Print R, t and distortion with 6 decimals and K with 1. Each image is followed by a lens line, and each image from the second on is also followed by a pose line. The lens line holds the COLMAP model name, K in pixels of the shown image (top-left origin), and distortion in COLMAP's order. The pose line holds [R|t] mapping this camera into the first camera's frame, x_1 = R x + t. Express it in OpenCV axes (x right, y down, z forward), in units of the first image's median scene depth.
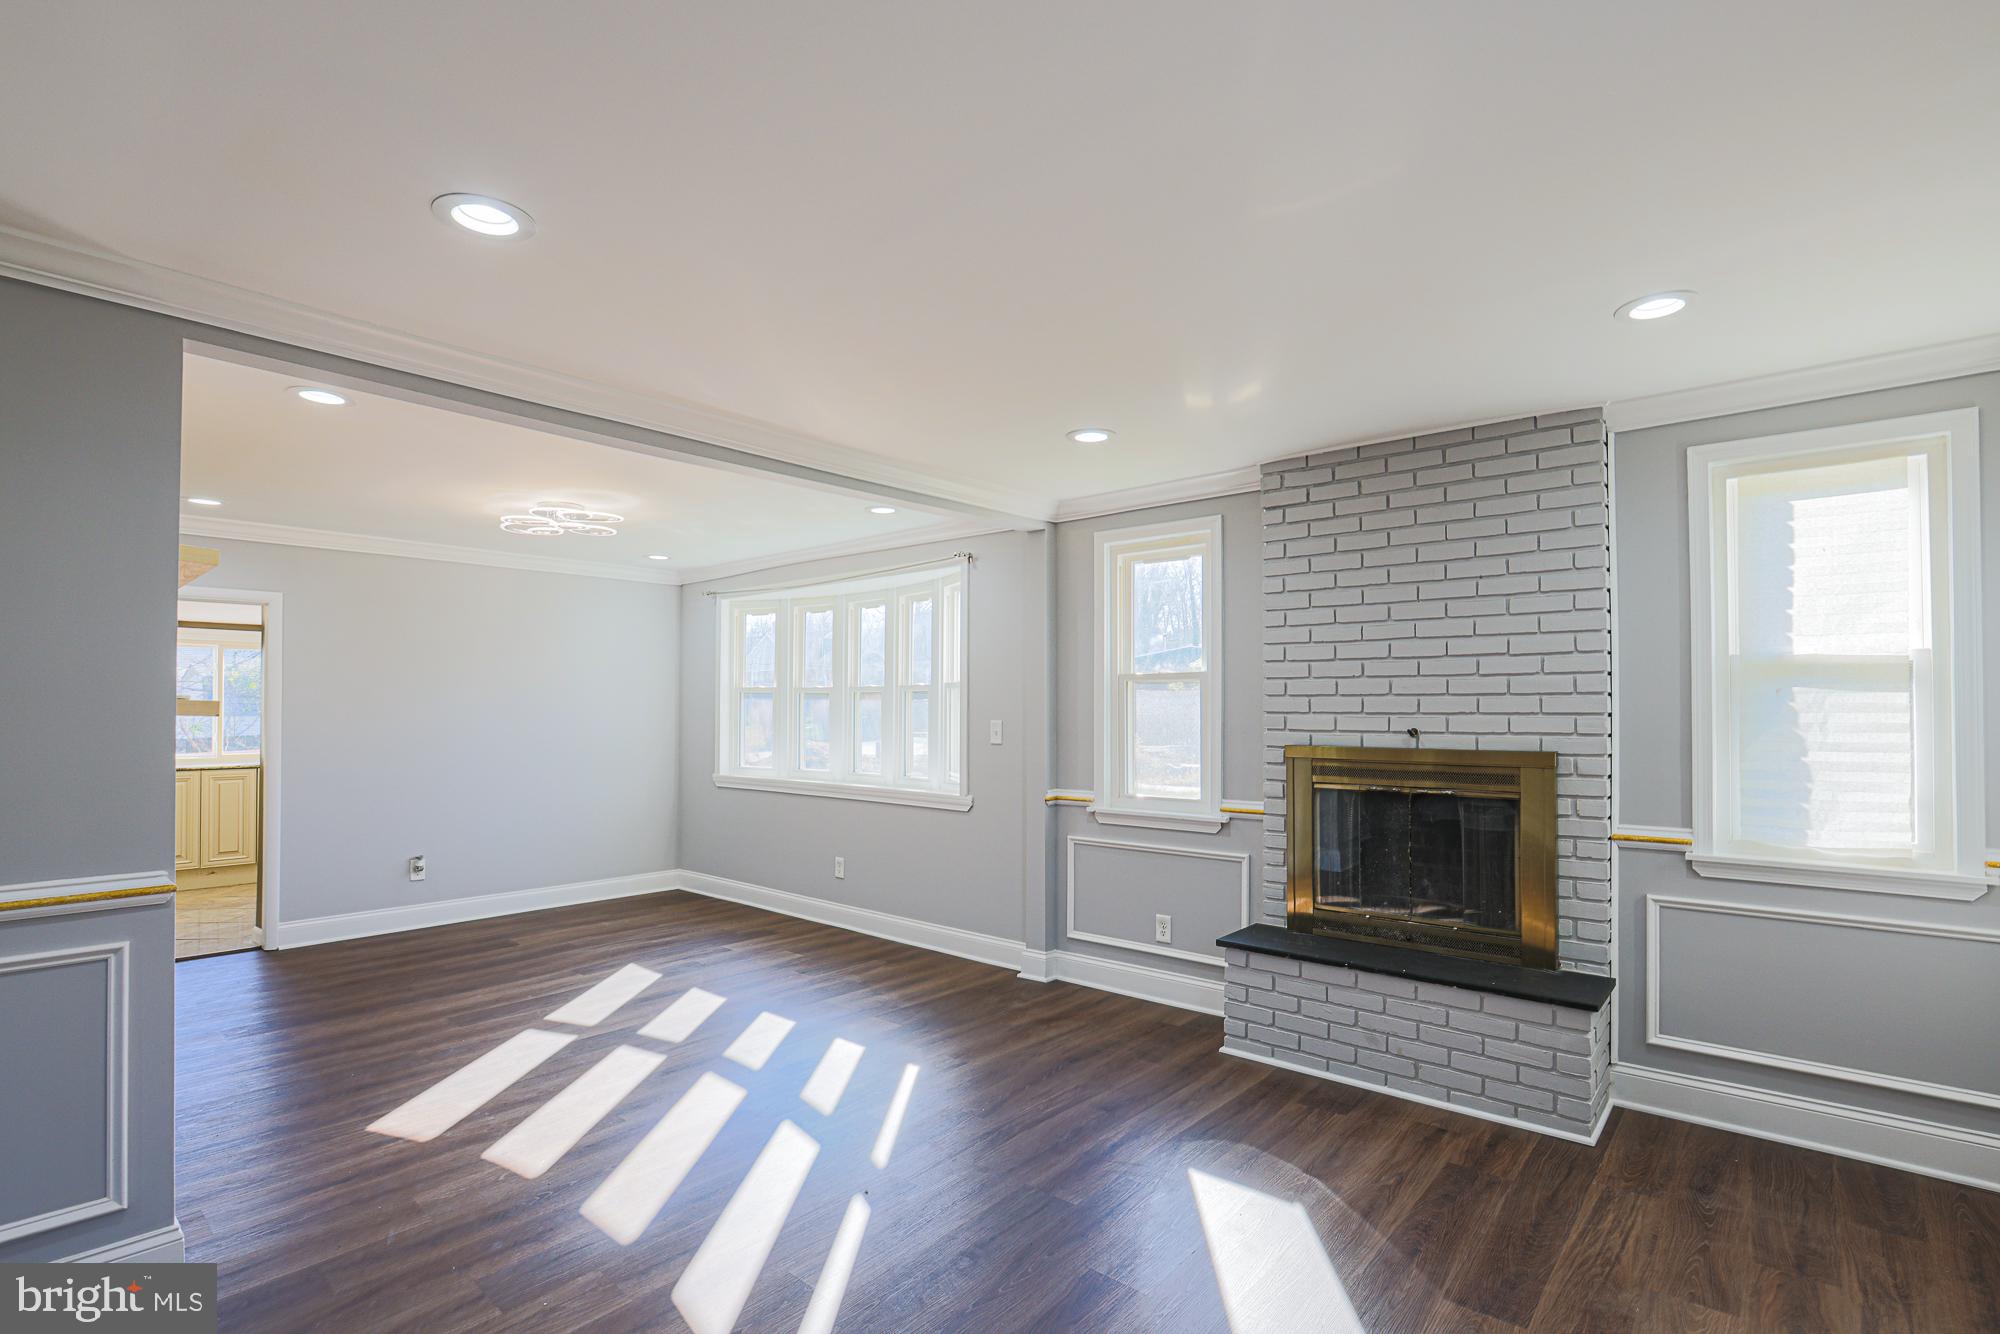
lens RADIAL K [[930.2, 0, 1006.8], [0, 930.2, 695.9], [0, 0, 1]] dist [-0.055161, 0.018434]
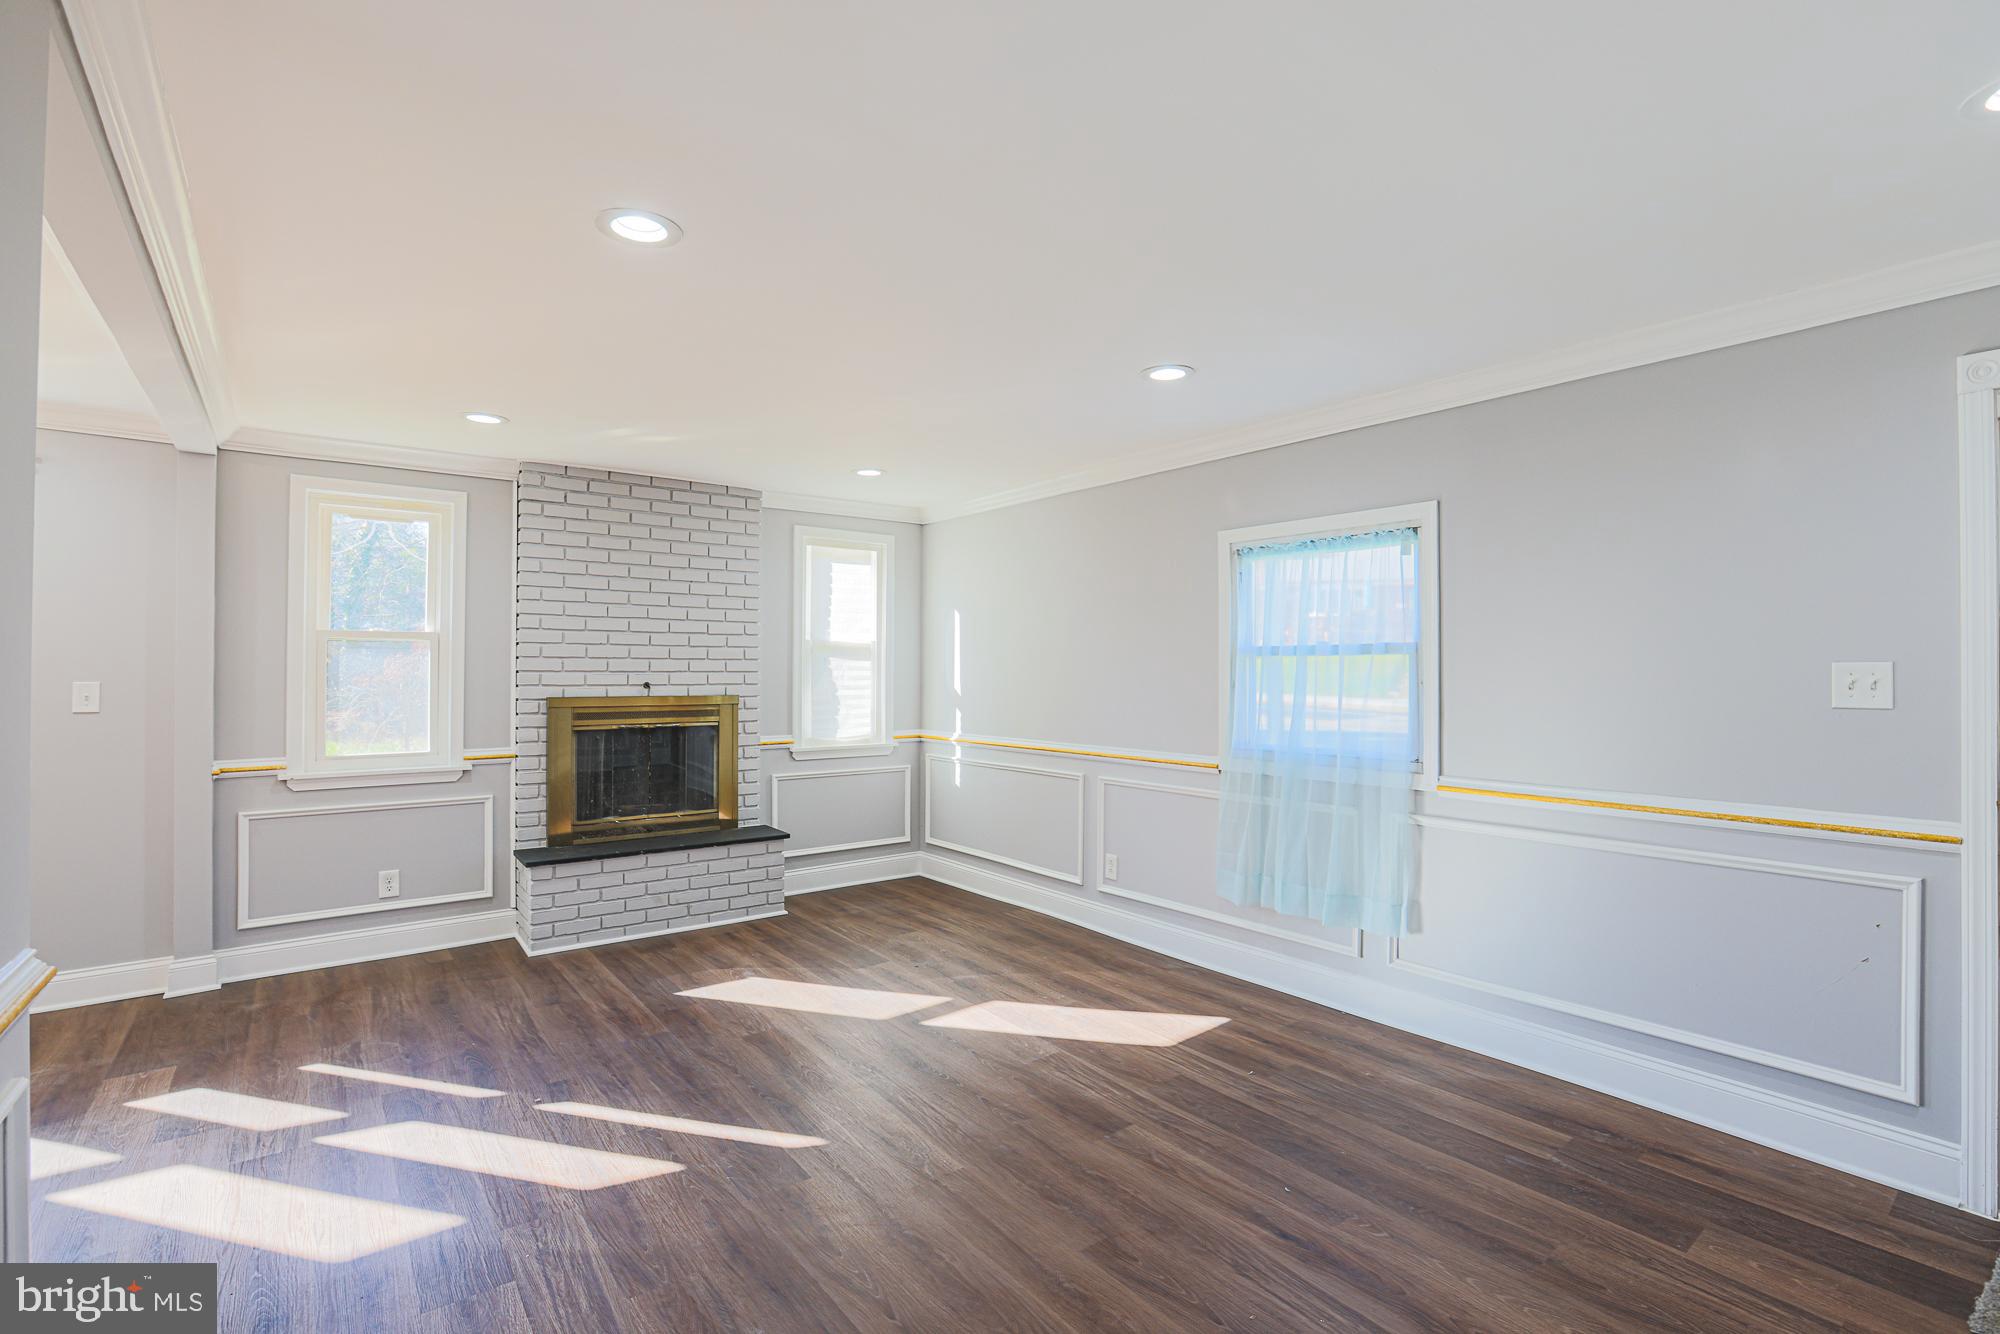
lens RADIAL K [[930.2, 0, 1016.7], [0, 930.2, 661.8], [0, 0, 1]] dist [-0.055161, 0.018434]
pose [[0.195447, 0.008782, 0.980675, -0.837282], [-0.016116, 0.999854, -0.005742, 0.003192], [-0.980582, -0.014683, 0.195560, 0.165113]]
